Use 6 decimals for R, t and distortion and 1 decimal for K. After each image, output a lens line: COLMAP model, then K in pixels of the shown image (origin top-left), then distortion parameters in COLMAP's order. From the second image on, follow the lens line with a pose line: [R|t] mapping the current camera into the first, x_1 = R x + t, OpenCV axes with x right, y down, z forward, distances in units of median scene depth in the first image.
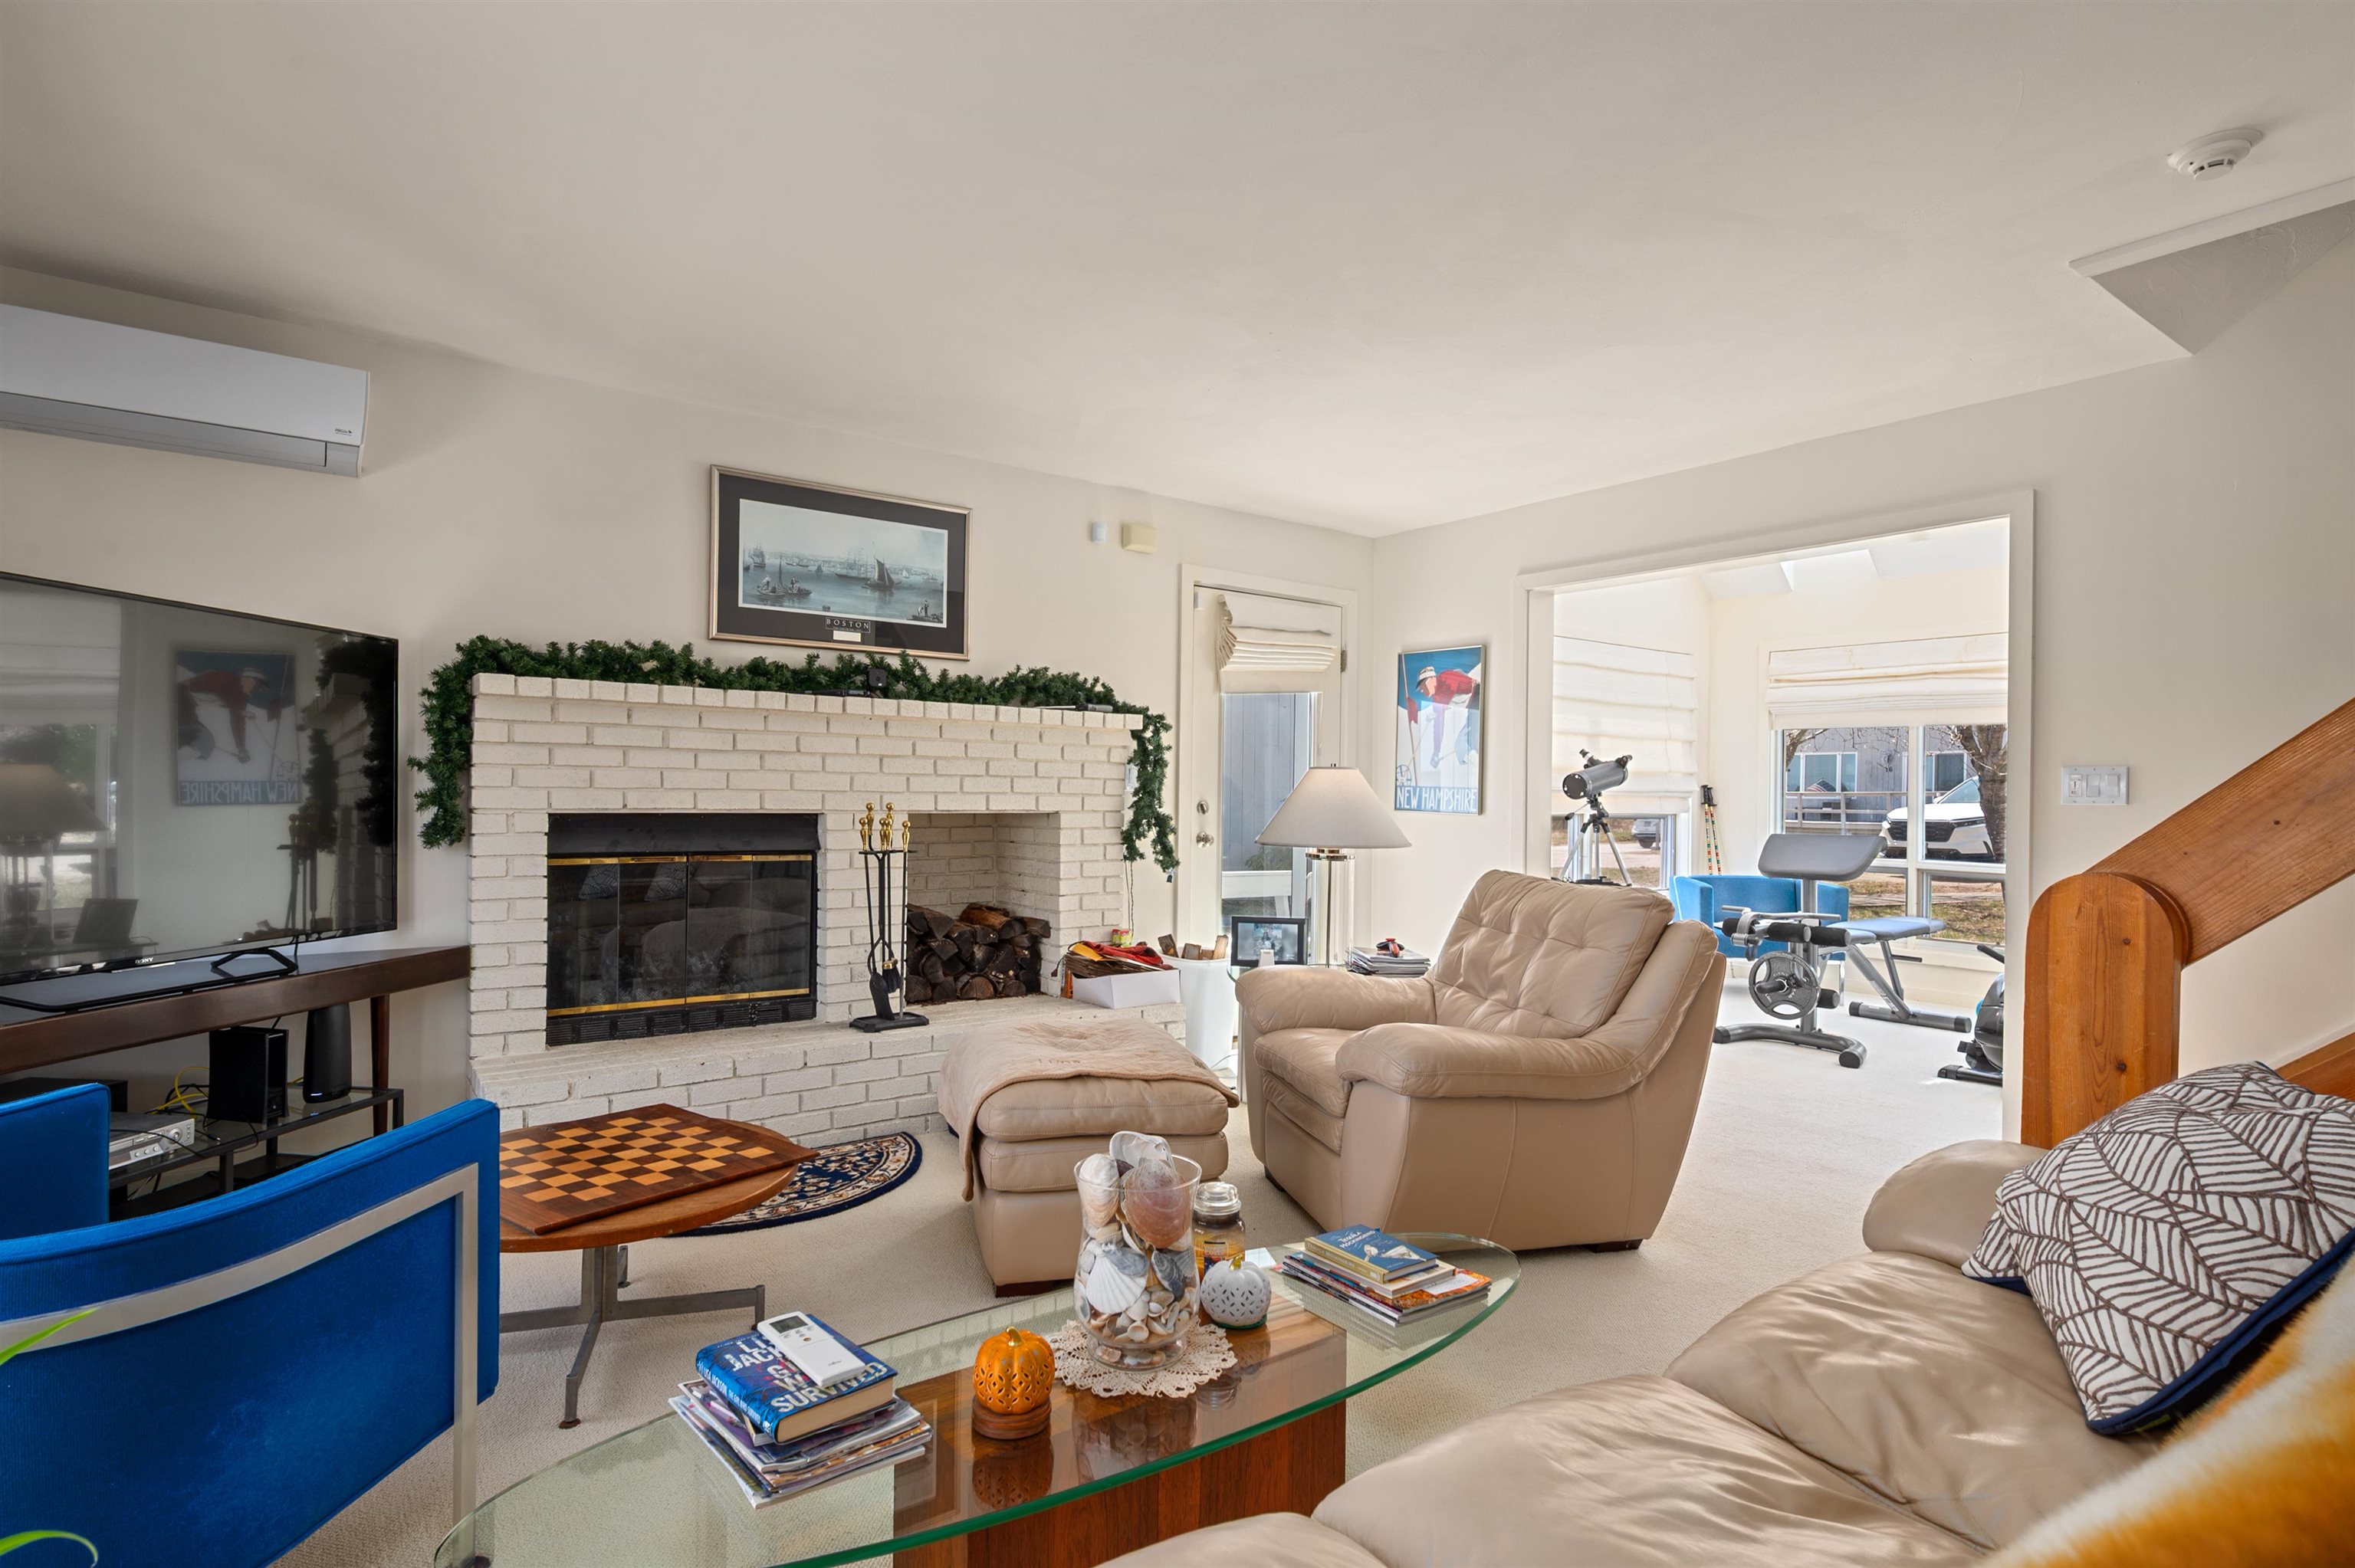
lens RADIAL K [[1178.9, 0, 1180.6], [0, 1178.9, 790.4], [0, 0, 1]] dist [0.002880, 0.001341]
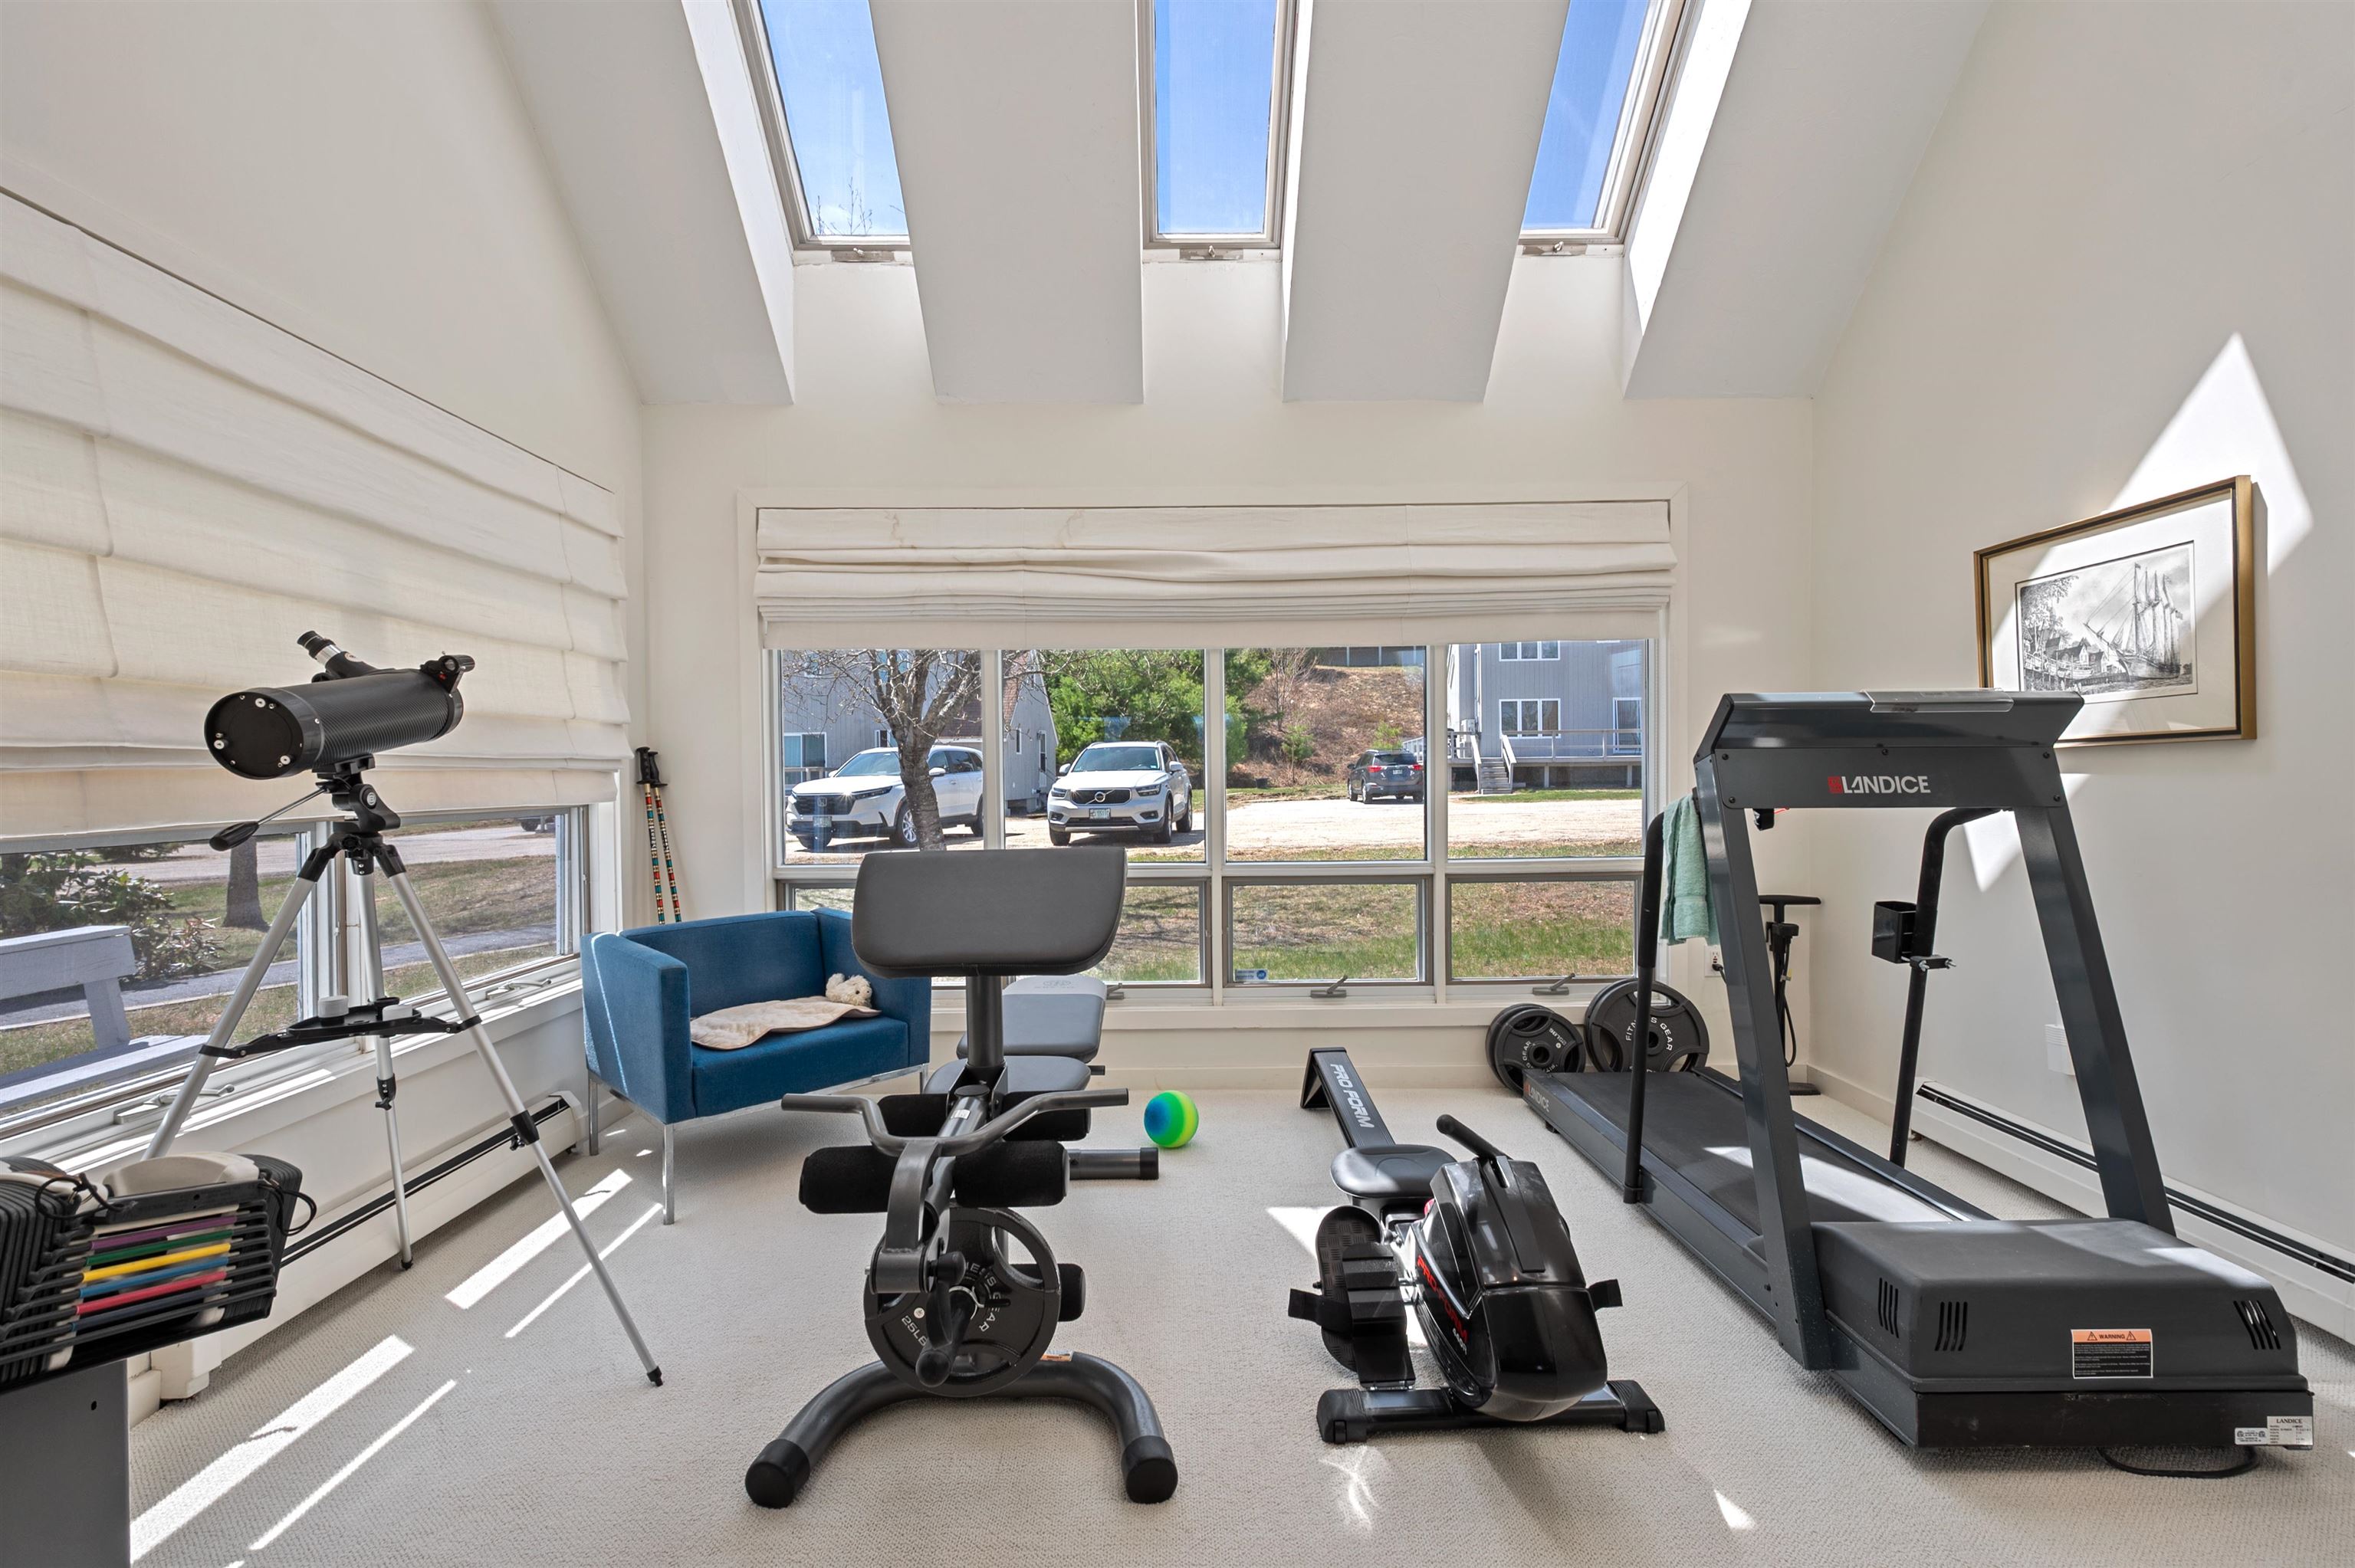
lens RADIAL K [[982.4, 0, 1142.9], [0, 982.4, 772.8], [0, 0, 1]] dist [0.004926, 0.001045]
pose [[0.594640, -0.021270, 0.803711, 0.241314], [0.019892, 0.999733, 0.011740, 0.006984], [-0.803746, 0.009006, 0.594904, 0.604956]]
